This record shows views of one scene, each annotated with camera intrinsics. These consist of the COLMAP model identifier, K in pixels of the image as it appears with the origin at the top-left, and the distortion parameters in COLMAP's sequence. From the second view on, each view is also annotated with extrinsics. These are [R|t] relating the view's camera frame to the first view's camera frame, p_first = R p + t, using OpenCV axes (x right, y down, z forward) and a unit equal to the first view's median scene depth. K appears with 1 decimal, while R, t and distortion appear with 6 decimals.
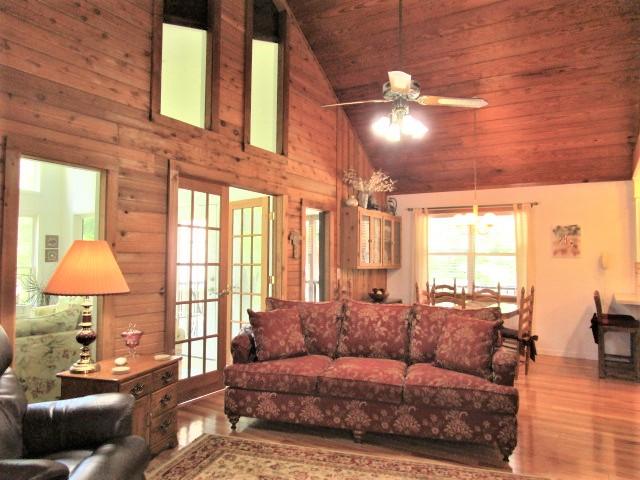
lens RADIAL K [[462.0, 0, 325.1], [0, 462.0, 236.7], [0, 0, 1]] dist [-0.004594, -0.002113]
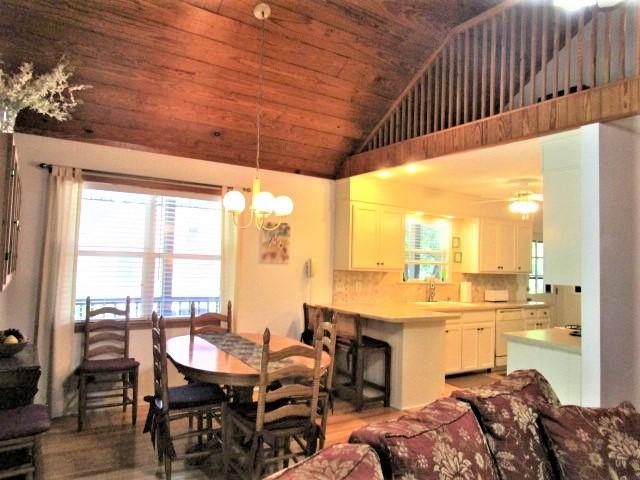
lens RADIAL K [[462.0, 0, 314.7], [0, 462.0, 243.1], [0, 0, 1]] dist [-0.004594, -0.002113]
pose [[0.451369, 0.036546, 0.891588, -0.214462], [-0.072191, 0.997381, -0.004336, 0.012469], [-0.889412, -0.062407, 0.452826, 0.783952]]
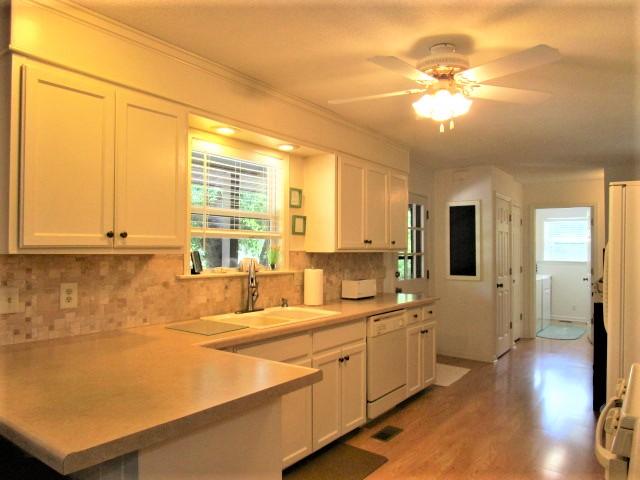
lens RADIAL K [[462.0, 0, 317.3], [0, 462.0, 243.2], [0, 0, 1]] dist [-0.004594, -0.002113]
pose [[0.104720, -0.005211, 0.994488, 0.462382], [-0.058834, 0.998202, 0.011426, 0.038200], [-0.992760, -0.059706, 0.104225, 0.915969]]
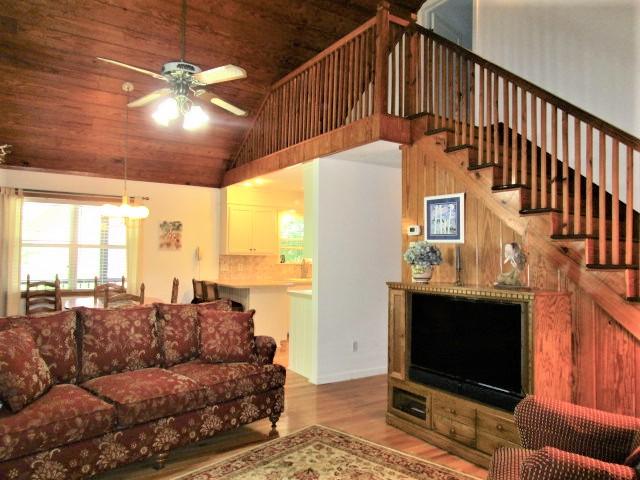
lens RADIAL K [[462.0, 0, 310.7], [0, 462.0, 238.7], [0, 0, 1]] dist [-0.004594, -0.002113]
pose [[0.469739, 0.023013, 0.882505, -0.402190], [-0.051196, 0.998688, 0.001208, -0.001789], [-0.881320, -0.045748, 0.470301, 0.247218]]
